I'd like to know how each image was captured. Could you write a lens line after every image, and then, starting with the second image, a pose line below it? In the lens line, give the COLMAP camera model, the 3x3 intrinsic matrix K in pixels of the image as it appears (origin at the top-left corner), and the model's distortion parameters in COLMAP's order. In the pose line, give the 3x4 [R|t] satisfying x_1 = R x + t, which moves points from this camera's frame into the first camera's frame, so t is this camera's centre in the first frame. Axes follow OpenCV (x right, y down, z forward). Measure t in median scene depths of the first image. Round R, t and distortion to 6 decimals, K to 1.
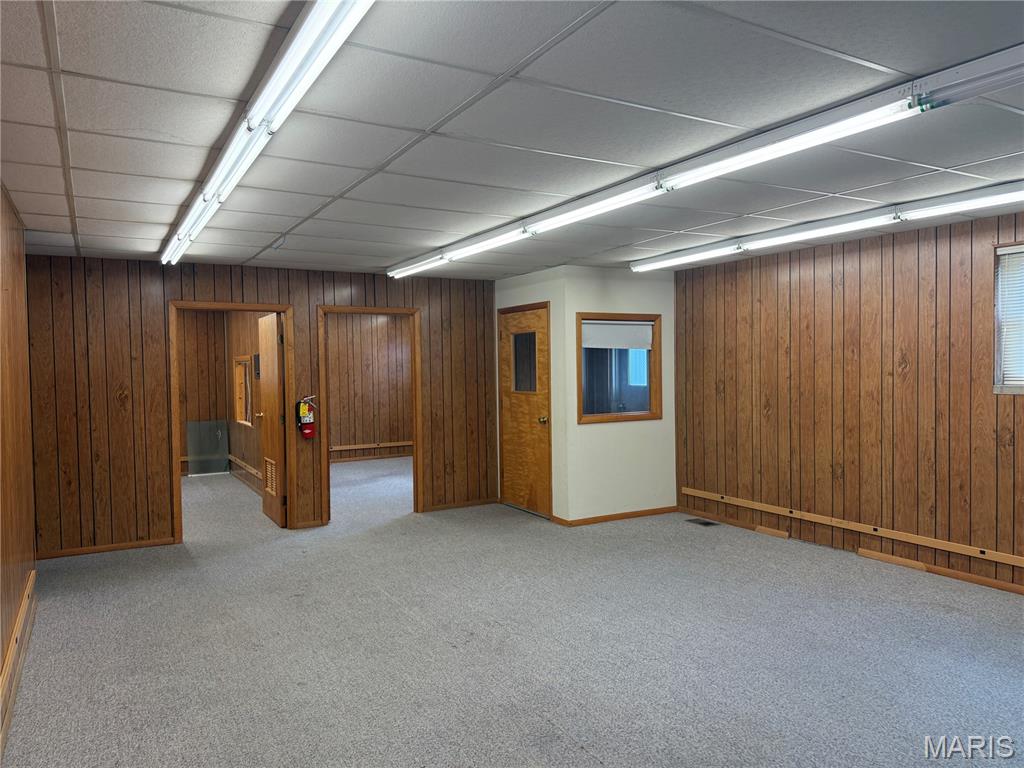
lens RADIAL K [[721.2, 0, 509.3], [0, 721.2, 387.7], [0, 0, 1]] dist [0.086146, -0.120903]
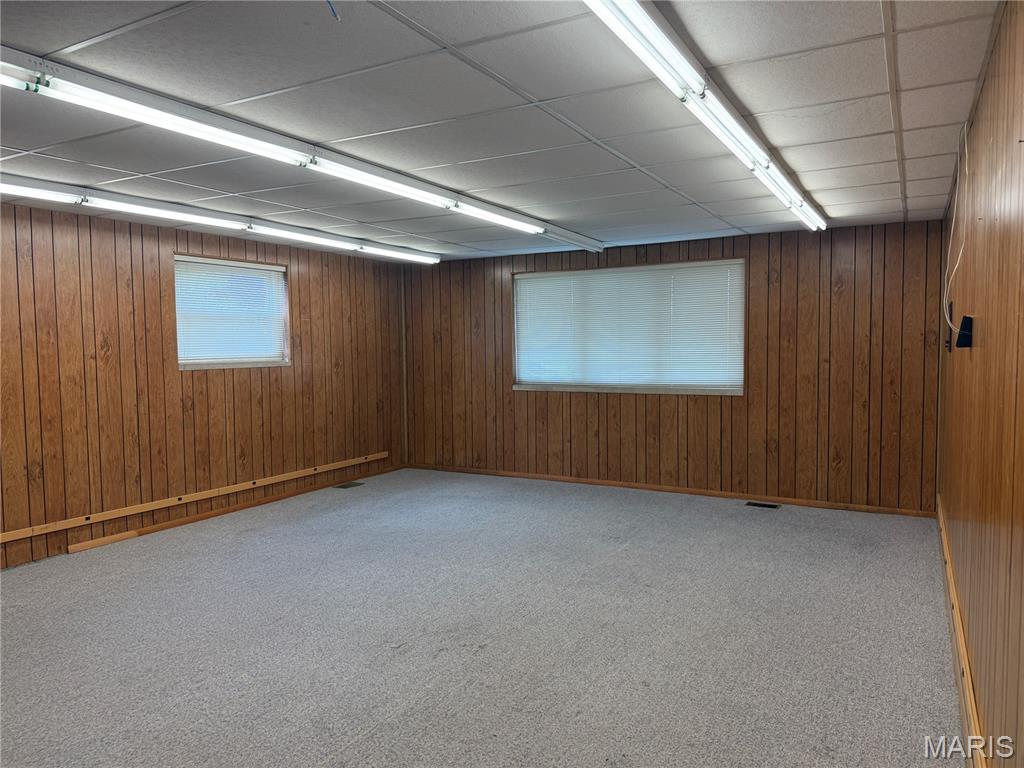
lens RADIAL K [[721.2, 0, 509.3], [0, 721.2, 387.7], [0, 0, 1]] dist [0.086146, -0.120903]
pose [[-0.516961, -0.034253, 0.855323, -0.632513], [0.045661, 0.996673, 0.067511, -0.019183], [-0.854790, 0.073955, -0.513677, 1.043335]]
